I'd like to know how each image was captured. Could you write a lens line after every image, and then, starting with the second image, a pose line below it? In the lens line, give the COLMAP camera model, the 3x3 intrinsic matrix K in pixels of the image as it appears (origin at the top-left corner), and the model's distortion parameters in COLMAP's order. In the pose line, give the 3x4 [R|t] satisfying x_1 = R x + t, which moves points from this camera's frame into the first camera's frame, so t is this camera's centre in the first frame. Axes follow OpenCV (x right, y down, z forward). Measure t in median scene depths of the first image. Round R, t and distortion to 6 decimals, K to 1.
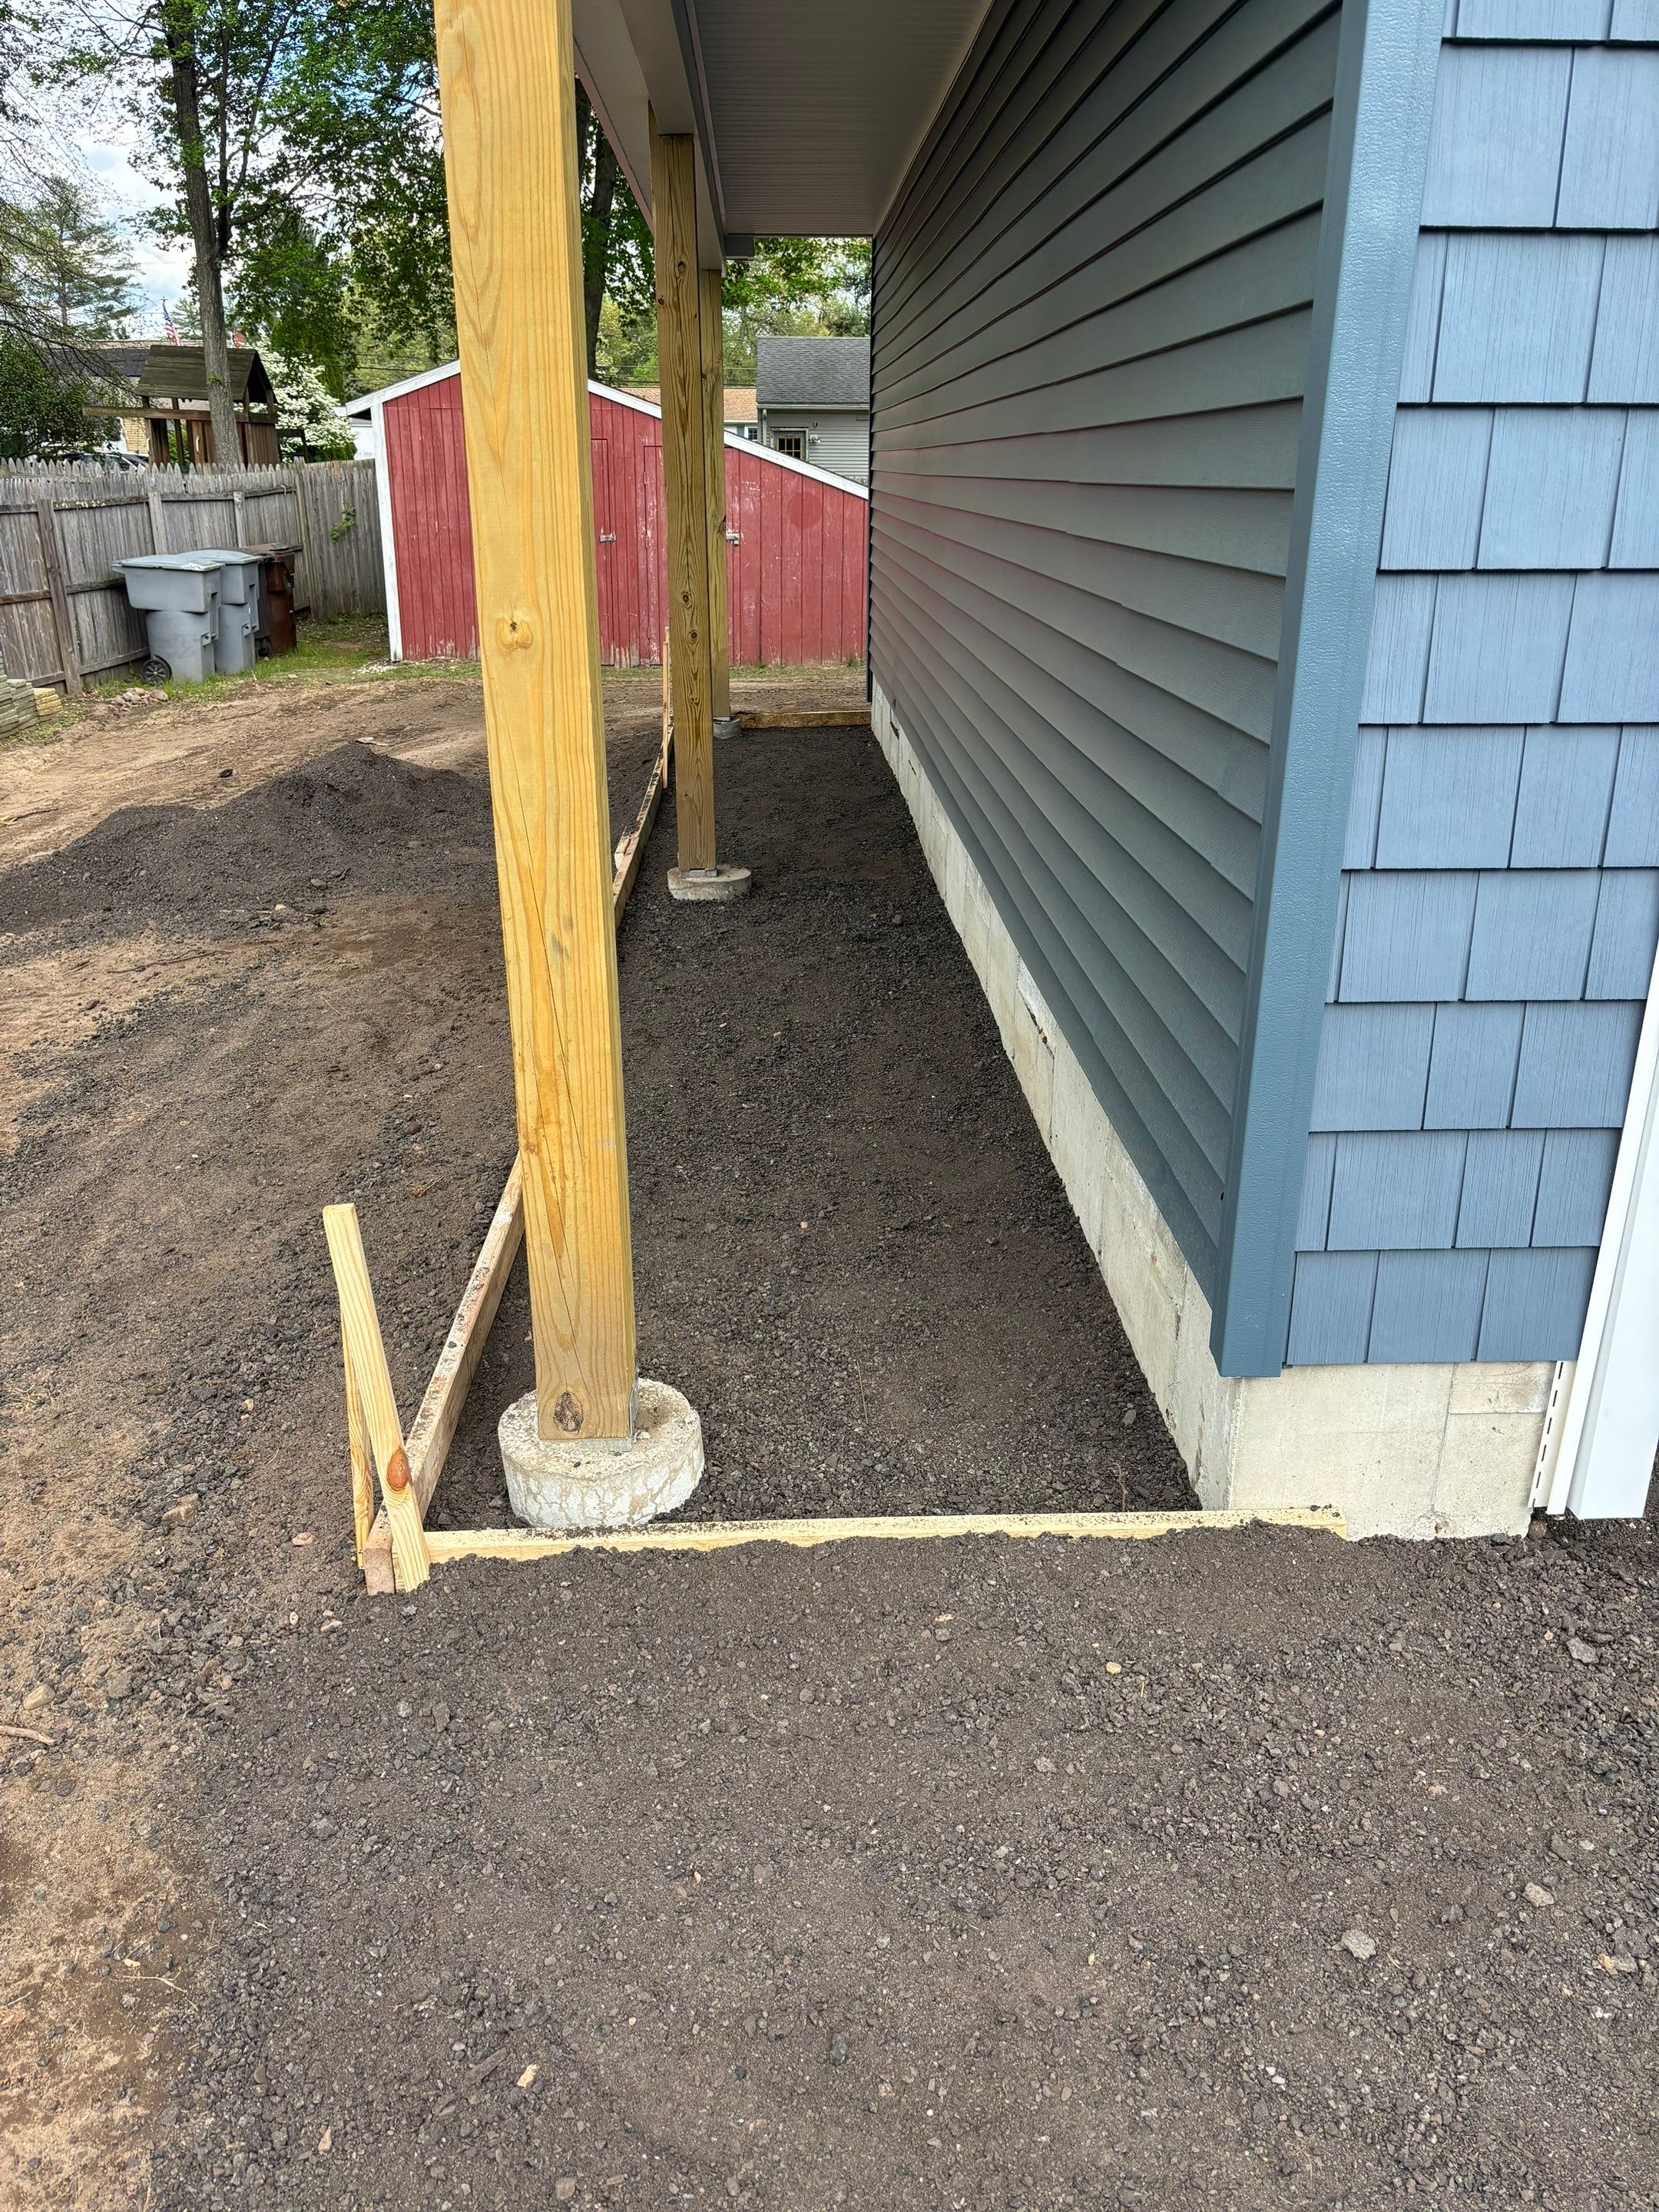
lens RADIAL K [[1669.4, 0, 824.1], [0, 1669.4, 1104.6], [0, 0, 1]] dist [0.022687, -0.024397]
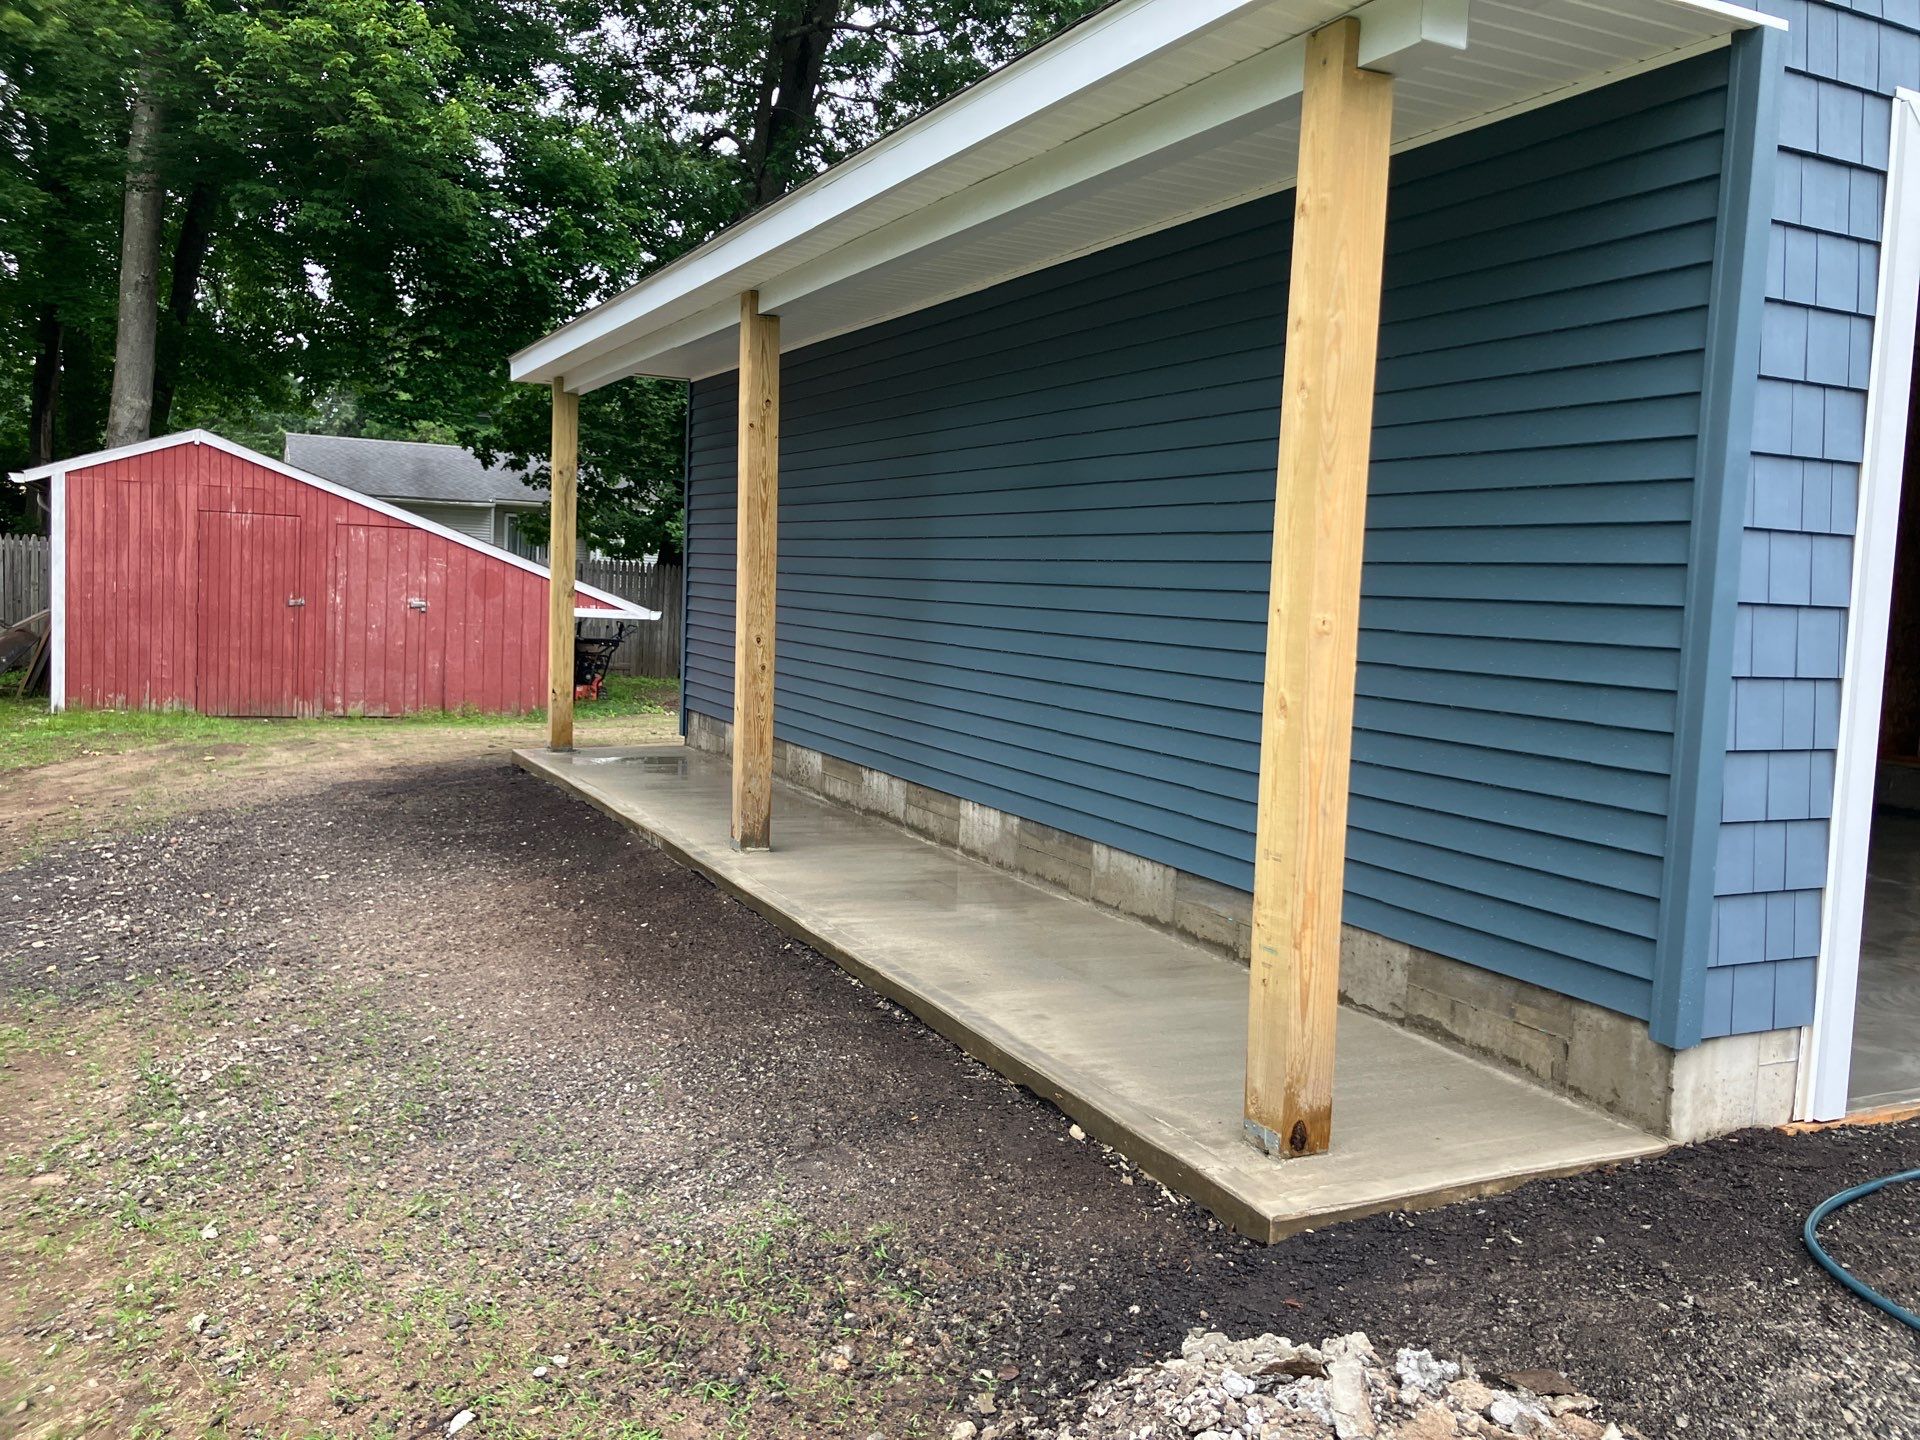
lens RADIAL K [[1570.1, 0, 964.4], [0, 1570.1, 691.6], [0, 0, 1]] dist [0.039235, -0.038956]
pose [[0.909751, 0.005250, 0.415121, -0.160688], [0.111131, 0.960349, -0.255694, 0.020952], [-0.400003, 0.278751, 0.873095, -0.033084]]
